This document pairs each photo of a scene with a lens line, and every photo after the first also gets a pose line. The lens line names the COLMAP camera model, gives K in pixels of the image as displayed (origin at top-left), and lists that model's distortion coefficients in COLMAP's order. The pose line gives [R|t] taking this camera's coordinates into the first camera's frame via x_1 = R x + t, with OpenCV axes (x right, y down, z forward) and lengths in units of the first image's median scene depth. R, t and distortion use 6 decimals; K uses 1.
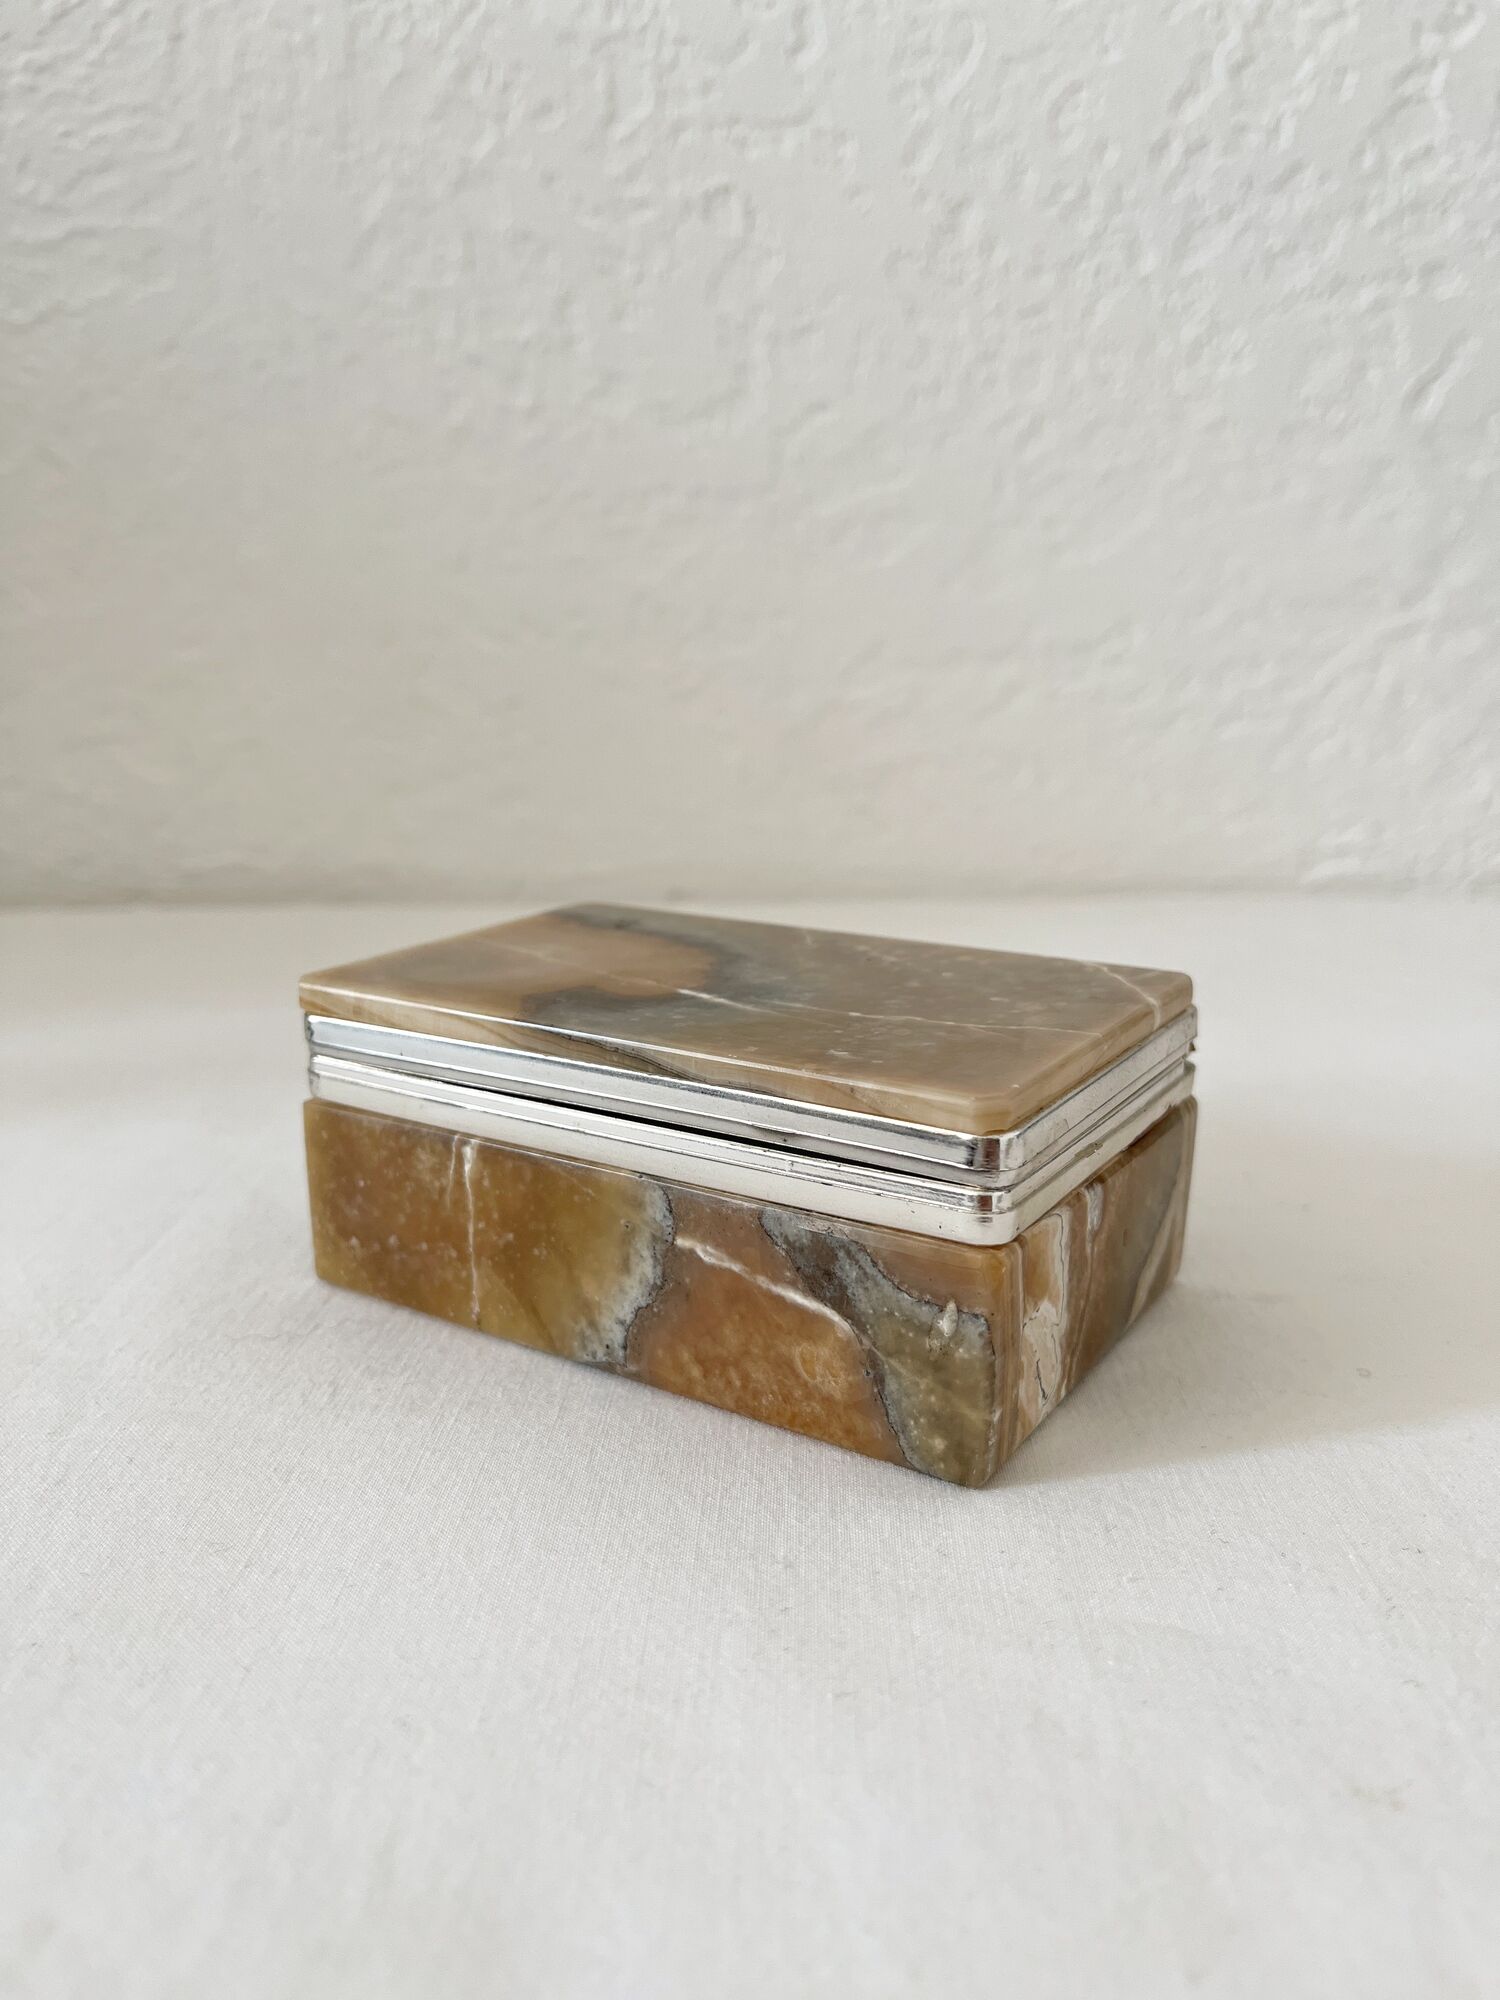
lens RADIAL K [[1609.8, 0, 752.1], [0, 1609.8, 1002.1], [0, 0, 1]] dist [0.046314, -0.097390]
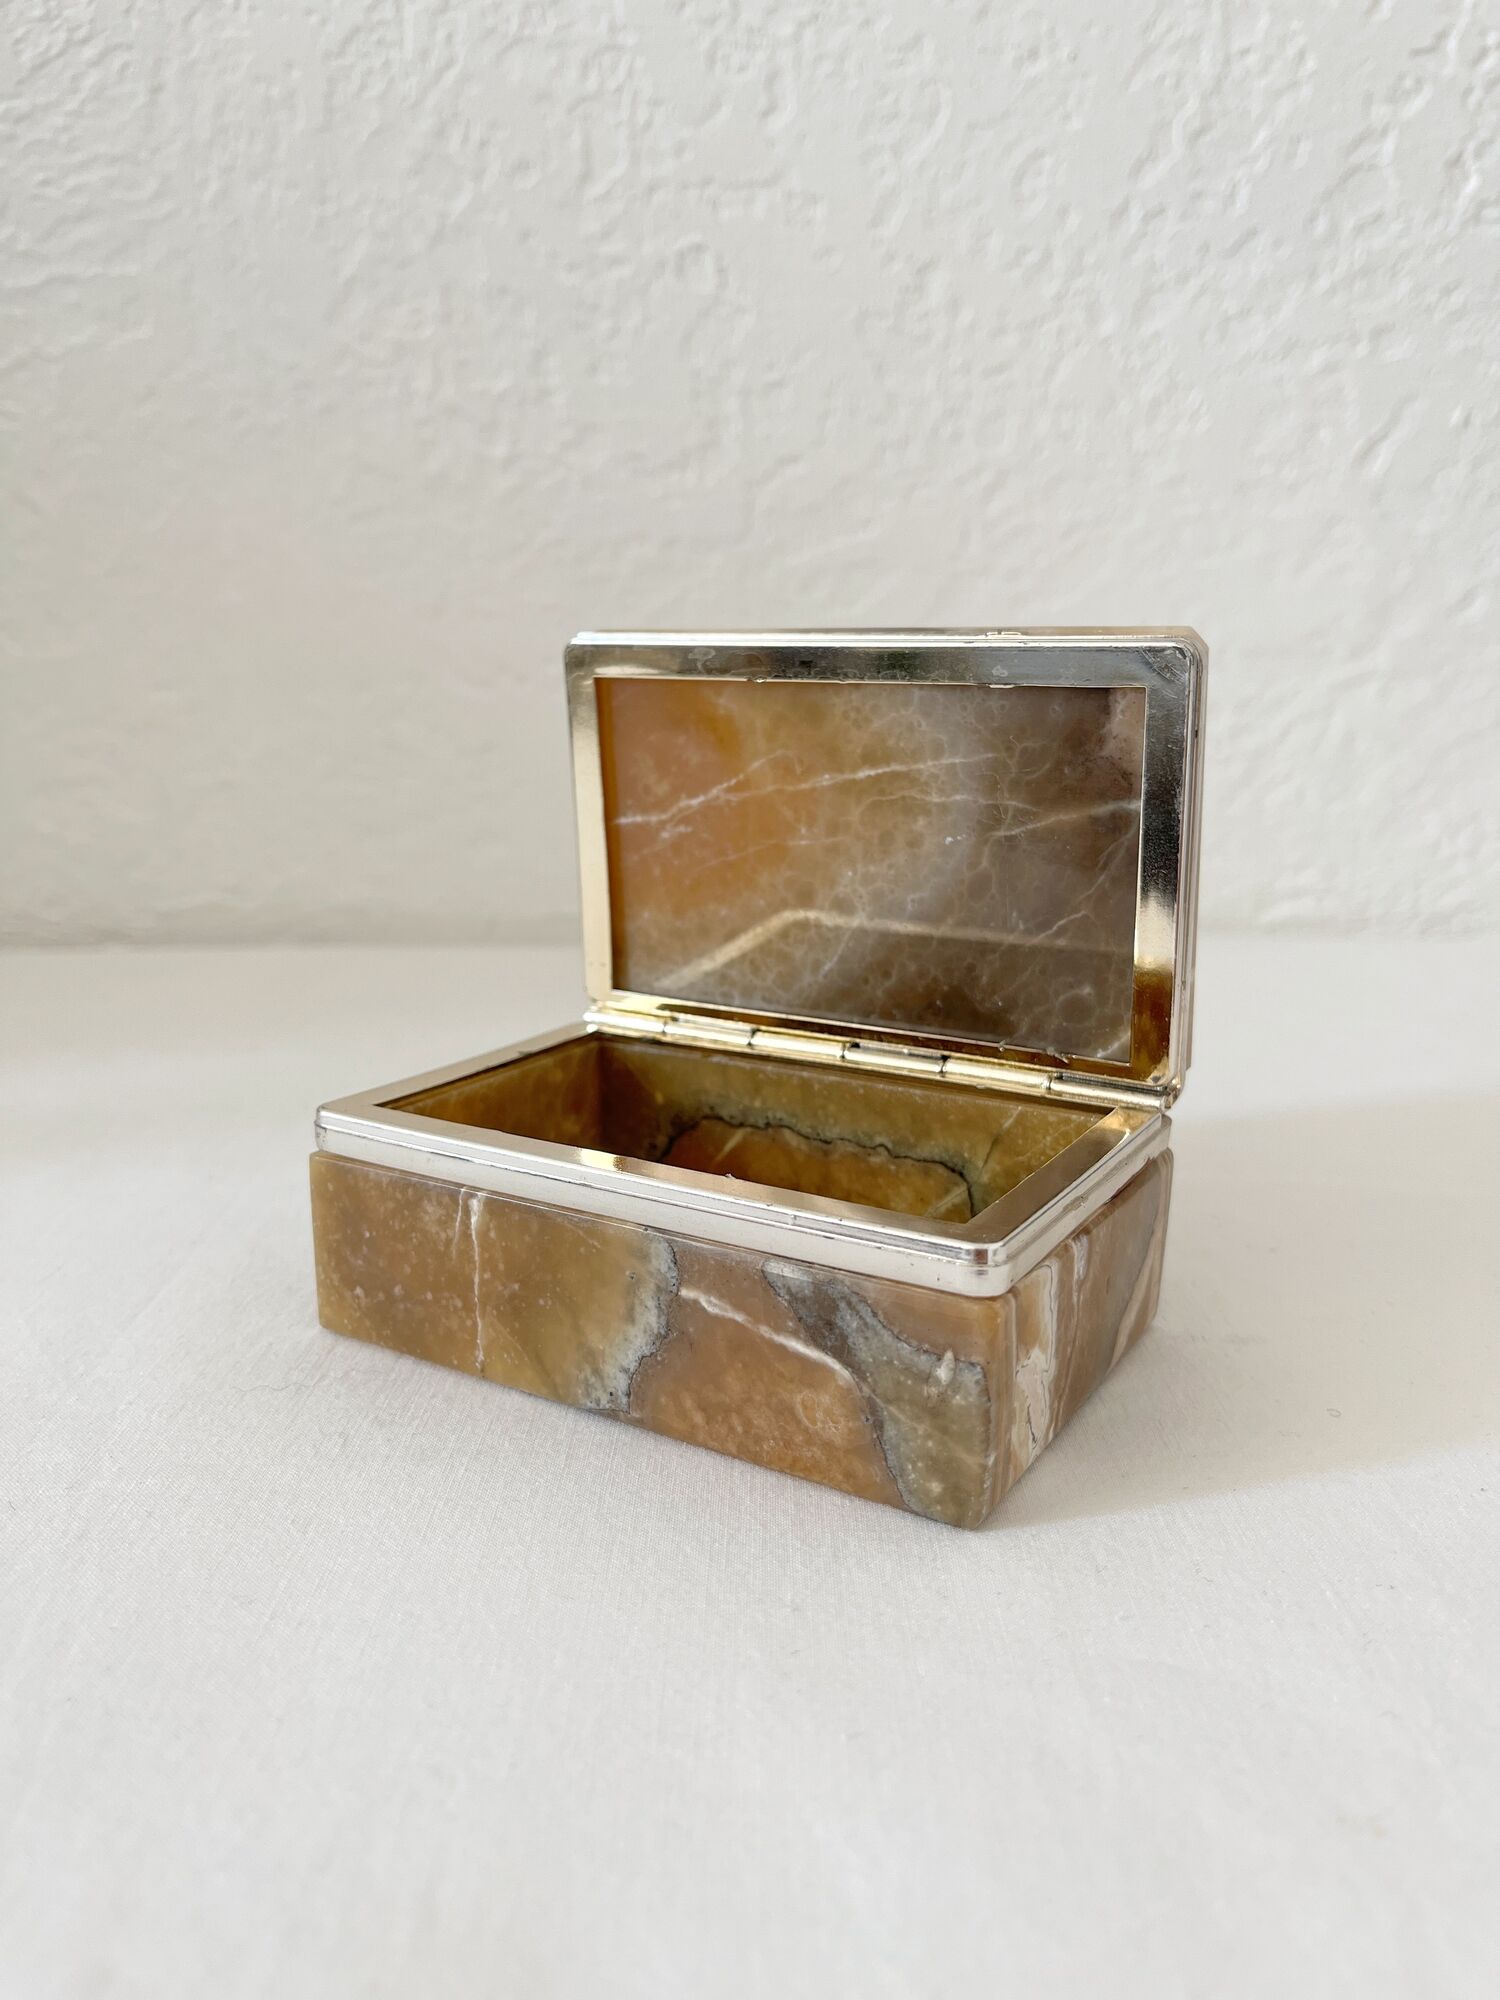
lens RADIAL K [[1606.0, 0, 760.7], [0, 1606.0, 999.5], [0, 0, 1]] dist [0.049631, -0.079845]
pose [[0.999452, -0.001058, 0.033079, -0.011651], [0.001645, 0.999842, -0.017705, -0.008540], [-0.033055, 0.017750, 0.999296, -0.016071]]
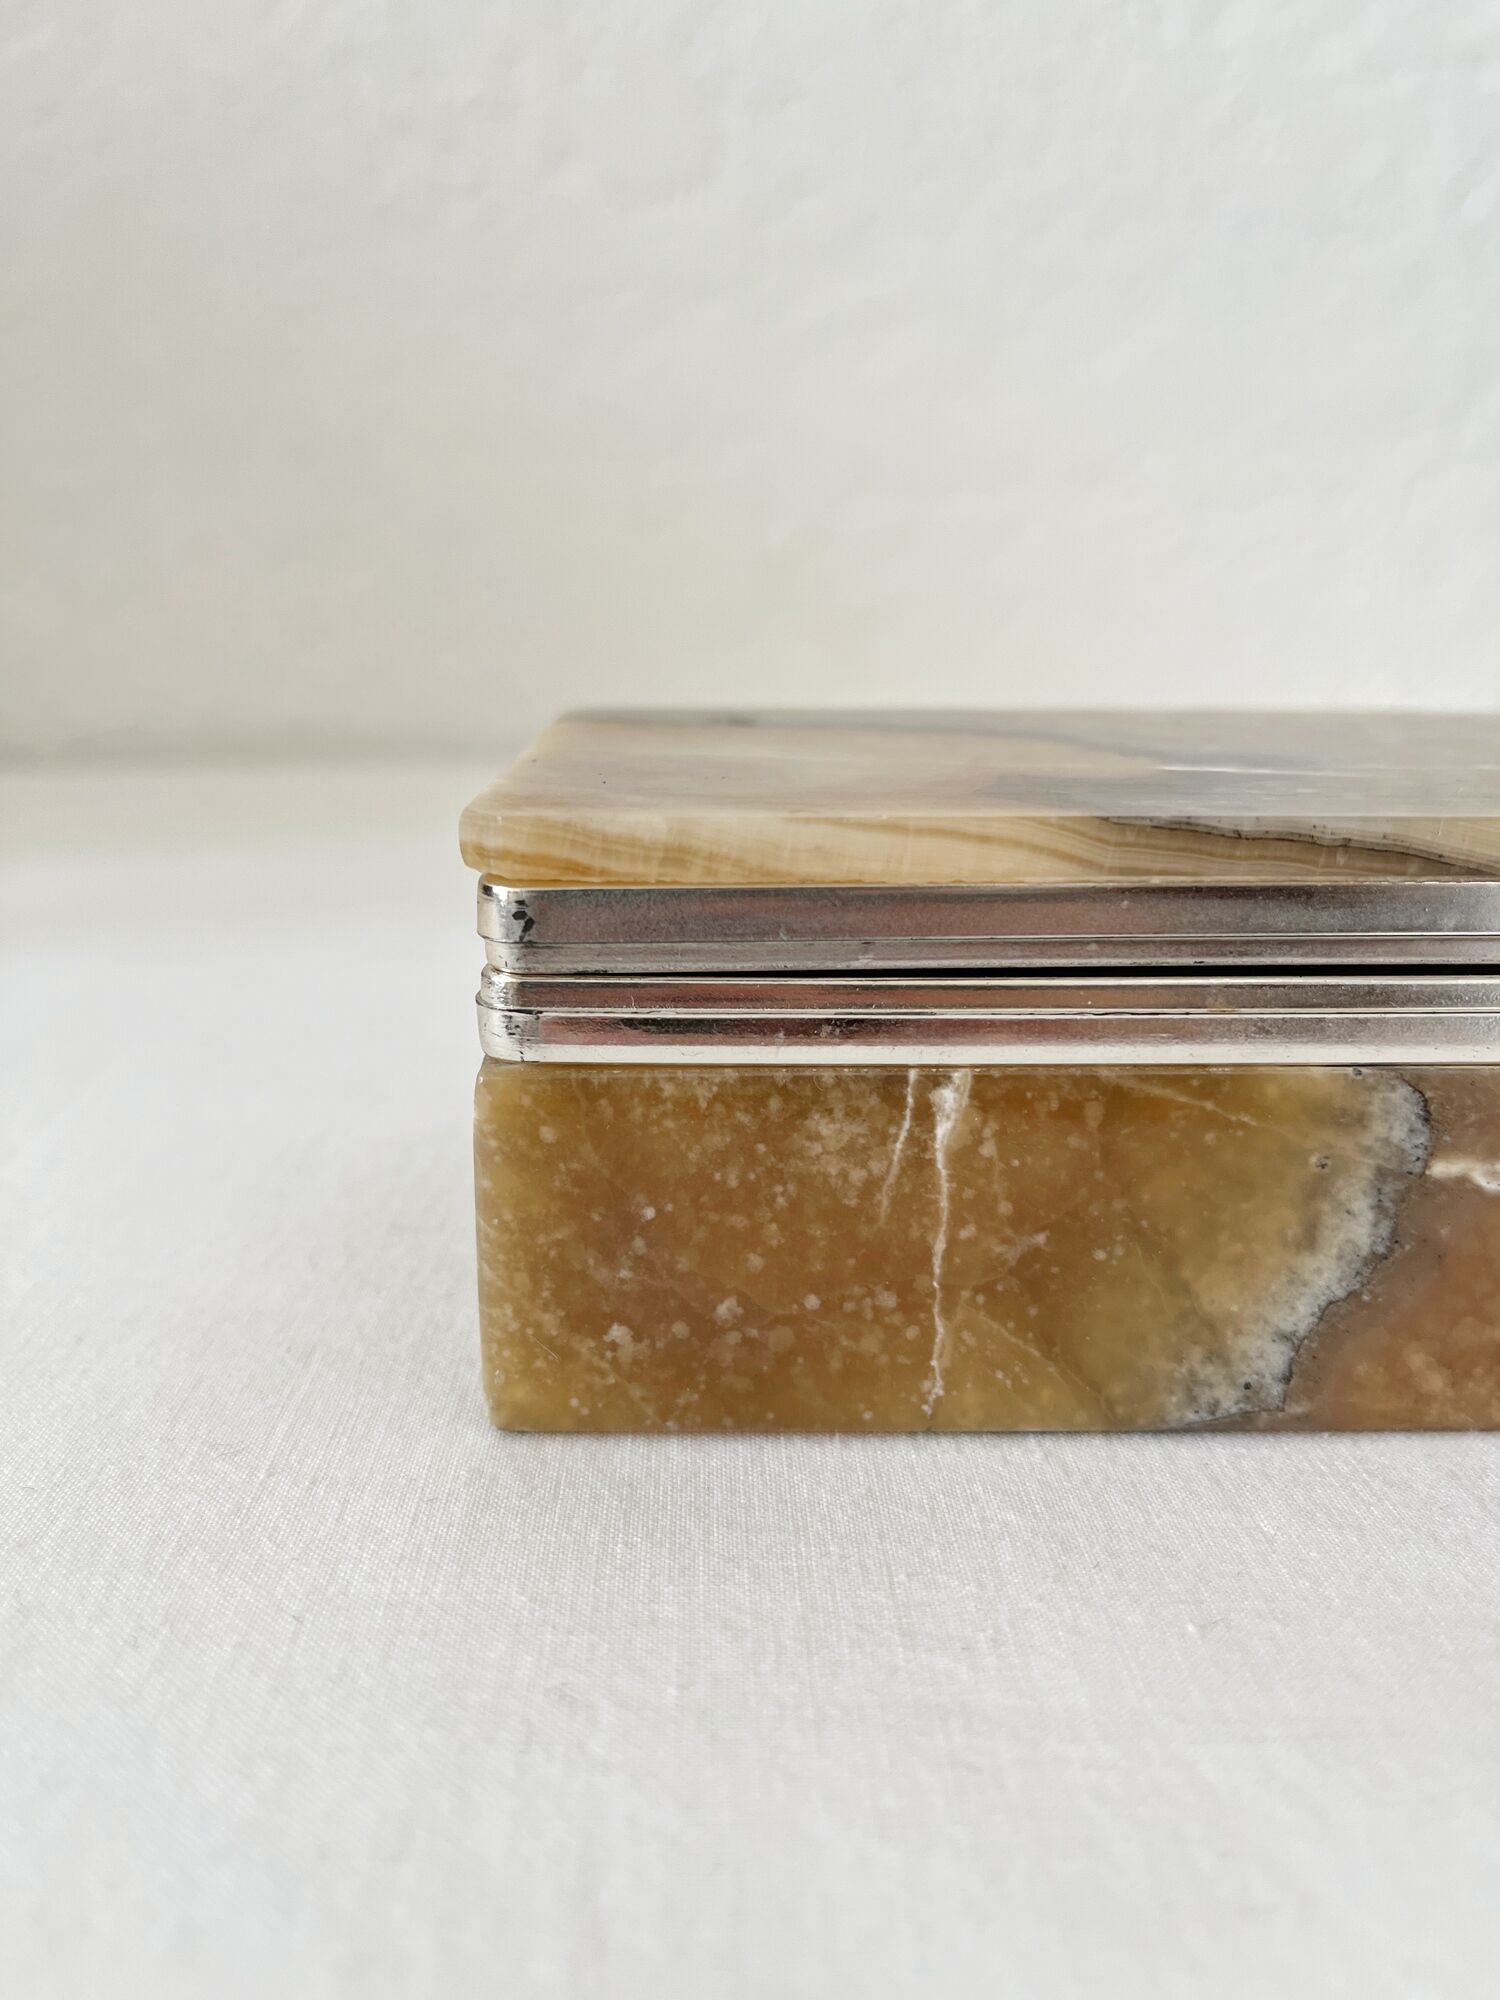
lens RADIAL K [[1643.9, 0, 761.0], [0, 1643.9, 1034.8], [0, 0, 1]] dist [-0.000335, -0.075725]
pose [[0.997439, -0.013008, 0.070329, -0.051401], [0.009227, 0.998508, 0.053821, 0.043360], [-0.070924, -0.053034, 0.996071, 0.103442]]
